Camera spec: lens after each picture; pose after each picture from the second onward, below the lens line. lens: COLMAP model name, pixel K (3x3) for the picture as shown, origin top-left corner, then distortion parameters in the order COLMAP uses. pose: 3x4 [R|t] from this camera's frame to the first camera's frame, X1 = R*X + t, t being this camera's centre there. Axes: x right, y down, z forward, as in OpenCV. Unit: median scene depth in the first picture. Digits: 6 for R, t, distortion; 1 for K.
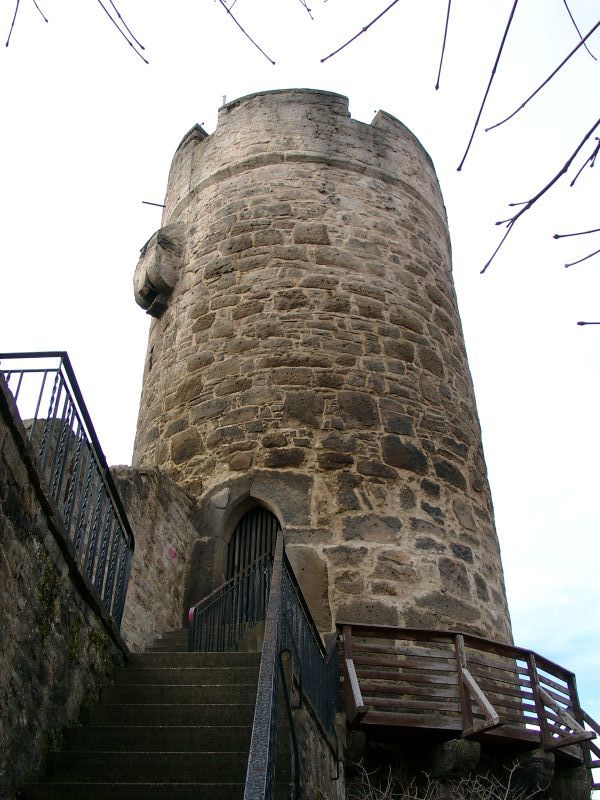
lens RADIAL K [[811.8, 0, 301.2], [0, 811.8, 403.9], [0, 0, 1]] dist [-0.122538, 0.000000]
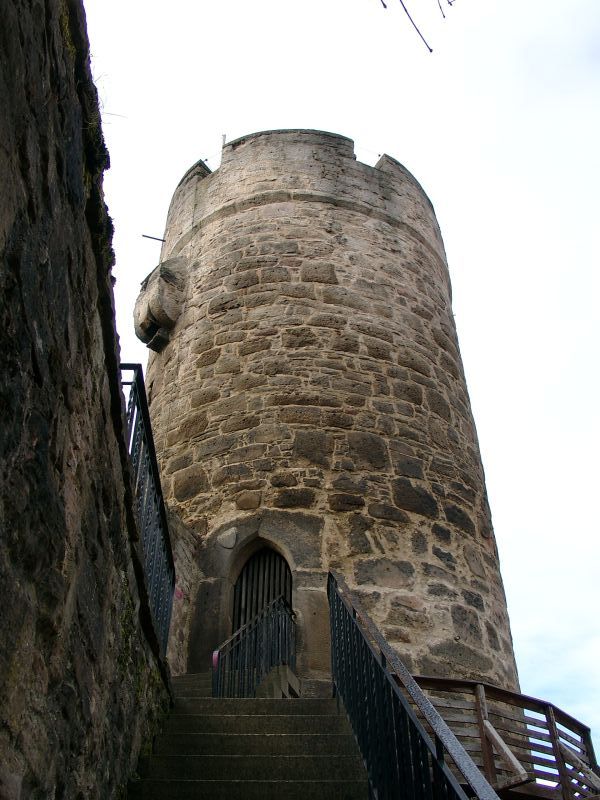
lens RADIAL K [[811.8, 0, 298.9], [0, 811.8, 401.8], [0, 0, 1]] dist [-0.122538, 0.000000]
pose [[0.998839, 0.032319, 0.035712, -0.050601], [-0.030127, 0.997726, -0.060297, 0.009623], [-0.037580, 0.059151, 0.997541, 0.024834]]
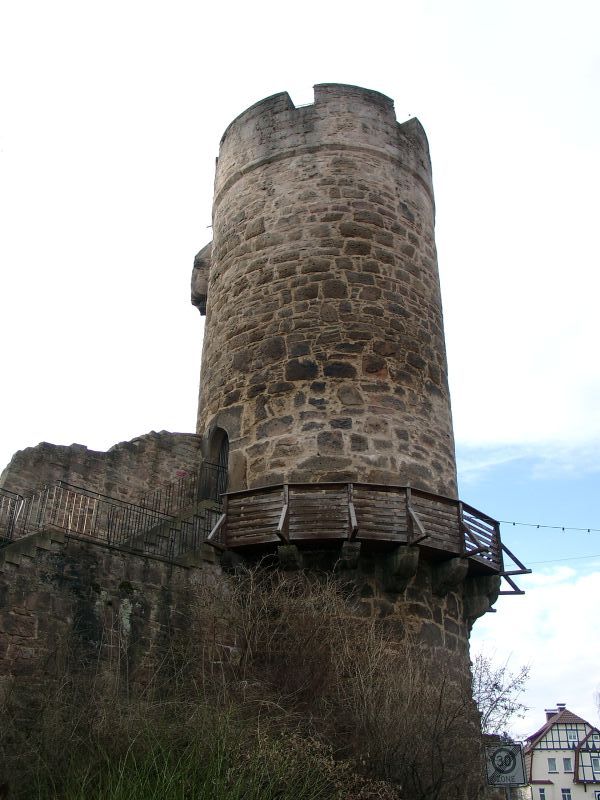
lens RADIAL K [[811.8, 0, 274.5], [0, 811.8, 396.0], [0, 0, 1]] dist [-0.122538, 0.000000]
pose [[0.769687, -0.290685, -0.568405, 0.919964], [0.368657, 0.929256, 0.023980, 0.052820], [0.521224, -0.228004, 0.822399, -0.271460]]
